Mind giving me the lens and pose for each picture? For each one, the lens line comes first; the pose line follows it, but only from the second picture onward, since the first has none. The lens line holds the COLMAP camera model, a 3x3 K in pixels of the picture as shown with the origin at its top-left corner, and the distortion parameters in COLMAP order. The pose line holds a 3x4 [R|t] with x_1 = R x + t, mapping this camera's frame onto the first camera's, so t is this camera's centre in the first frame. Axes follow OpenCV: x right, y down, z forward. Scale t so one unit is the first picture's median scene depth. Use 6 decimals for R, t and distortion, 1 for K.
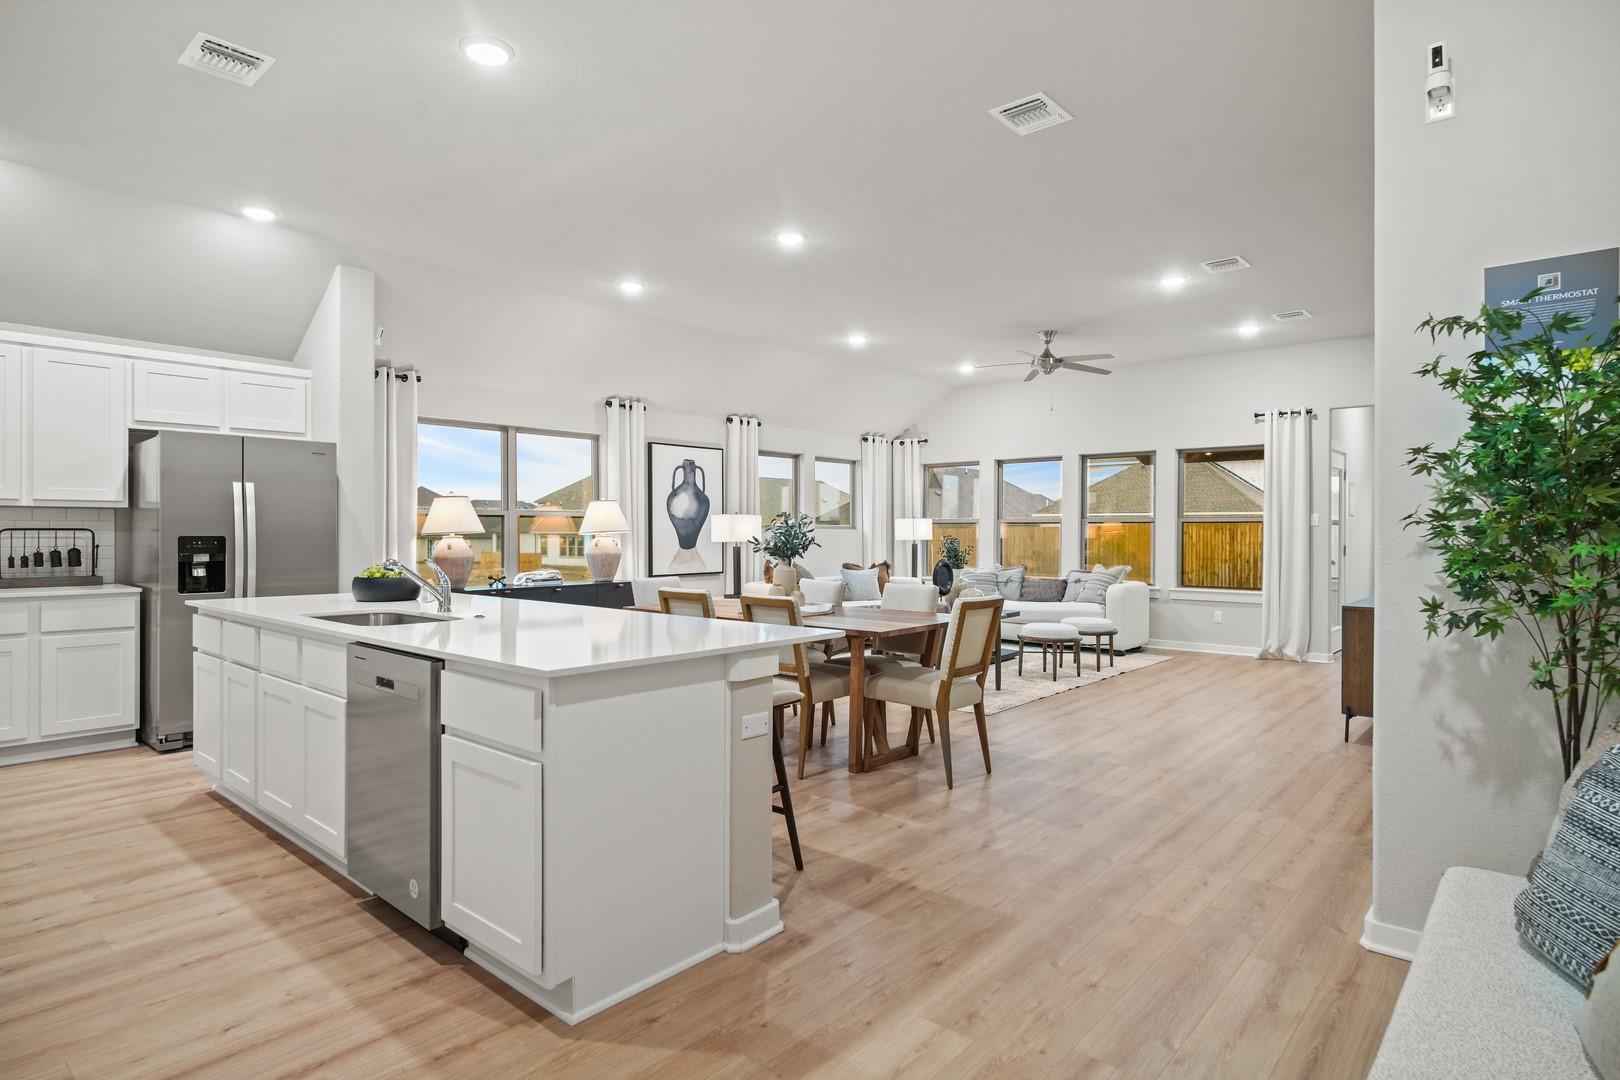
lens RADIAL K [[857.6, 0, 810.0], [0, 857.6, 540.0], [0, 0, 1]] dist [-0.000052, 0.000152]
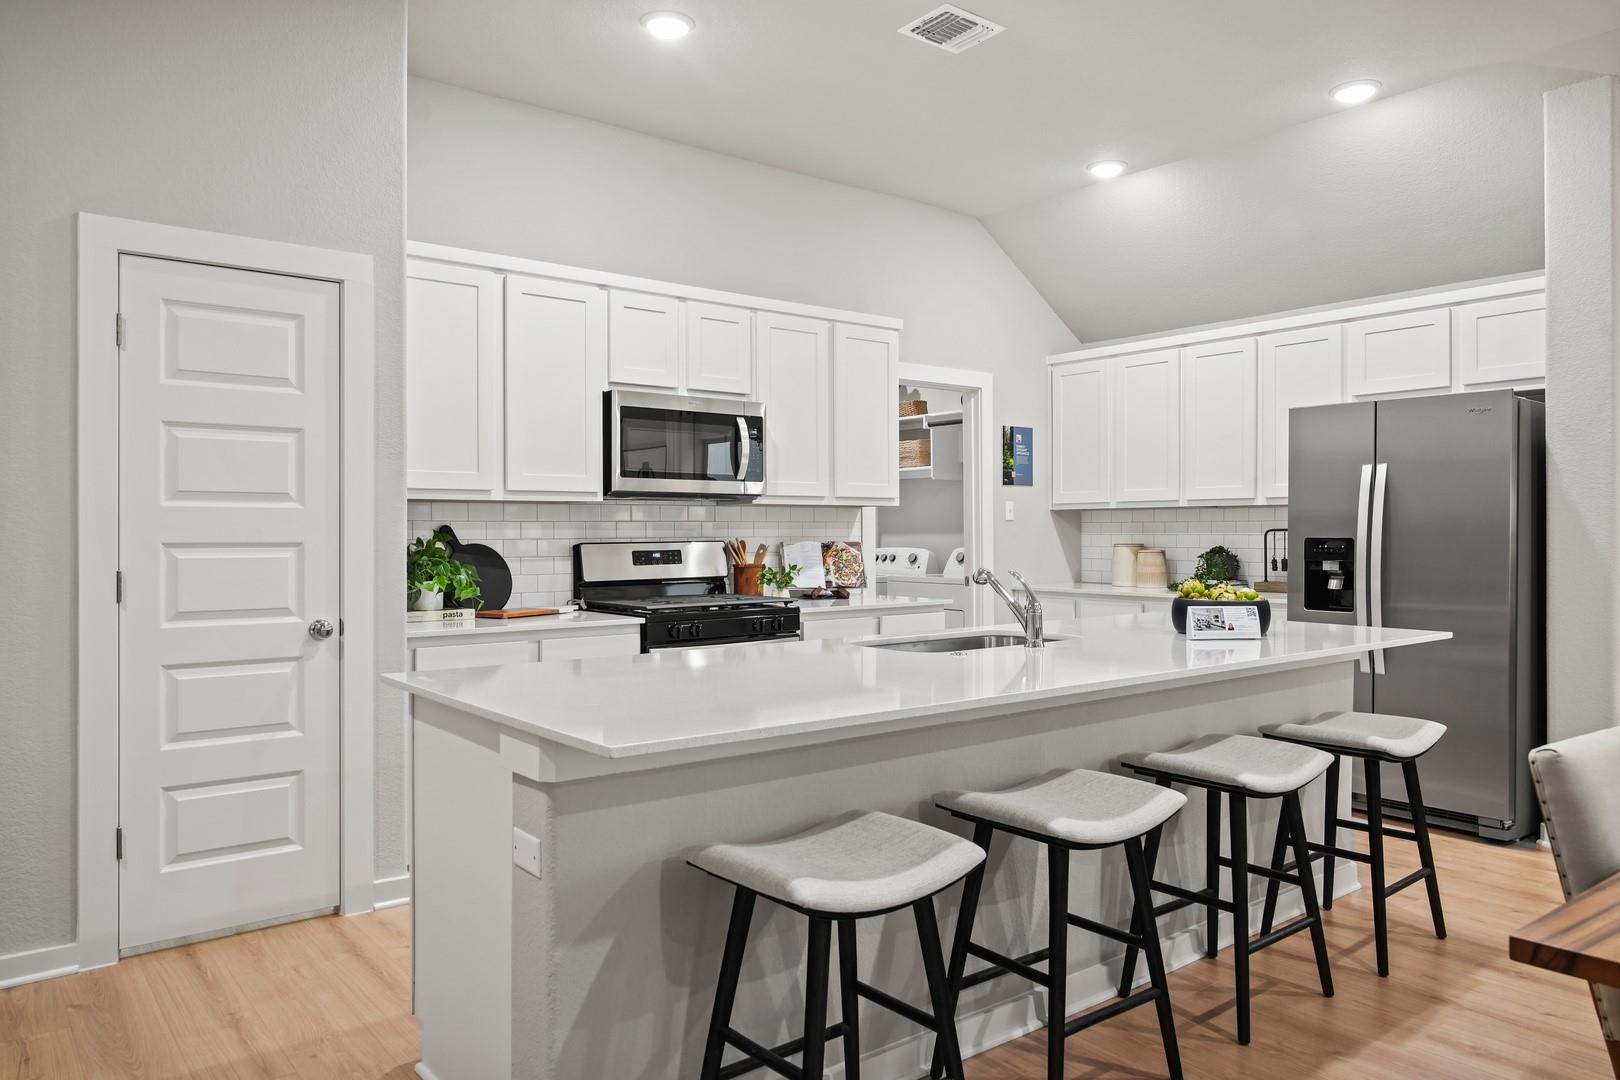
lens RADIAL K [[1099.3, 0, 812.8], [0, 1099.3, 529.8], [0, 0, 1]] dist [0.001224, -0.000052]
pose [[-0.174626, -0.002885, -0.984631, 0.361204], [-0.005315, 0.999984, -0.001987, -0.007500], [0.984620, 0.004886, -0.174639, 0.718580]]
